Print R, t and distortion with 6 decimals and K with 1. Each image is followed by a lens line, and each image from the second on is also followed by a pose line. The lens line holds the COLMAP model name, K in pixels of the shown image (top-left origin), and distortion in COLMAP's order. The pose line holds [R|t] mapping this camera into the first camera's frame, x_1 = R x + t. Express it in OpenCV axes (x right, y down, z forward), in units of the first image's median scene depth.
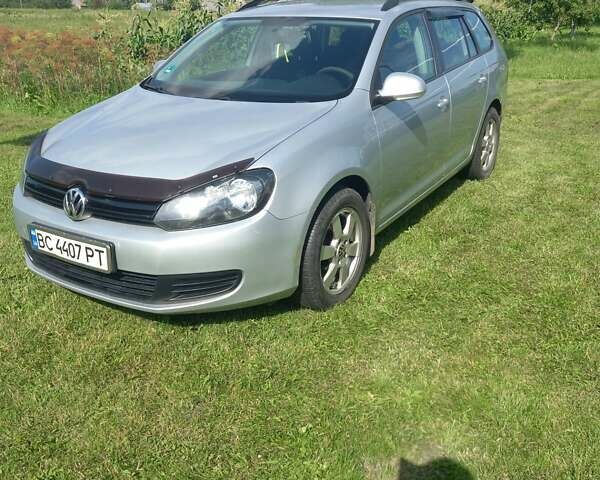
lens RADIAL K [[618.6, 0, 311.7], [0, 618.6, 257.2], [0, 0, 1]] dist [0.135056, -0.239111]
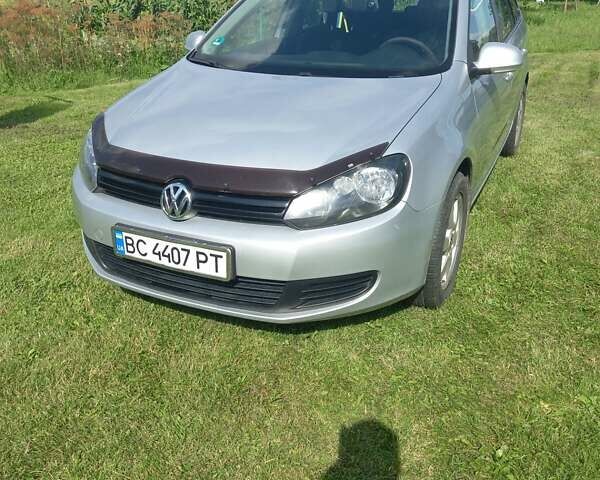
lens RADIAL K [[618.6, 0, 311.7], [0, 618.6, 257.2], [0, 0, 1]] dist [0.135056, -0.239111]
pose [[0.991883, -0.043154, 0.119604, -0.298487], [0.038386, 0.998385, 0.041890, -0.037291], [-0.121218, -0.036959, 0.991938, 0.131032]]
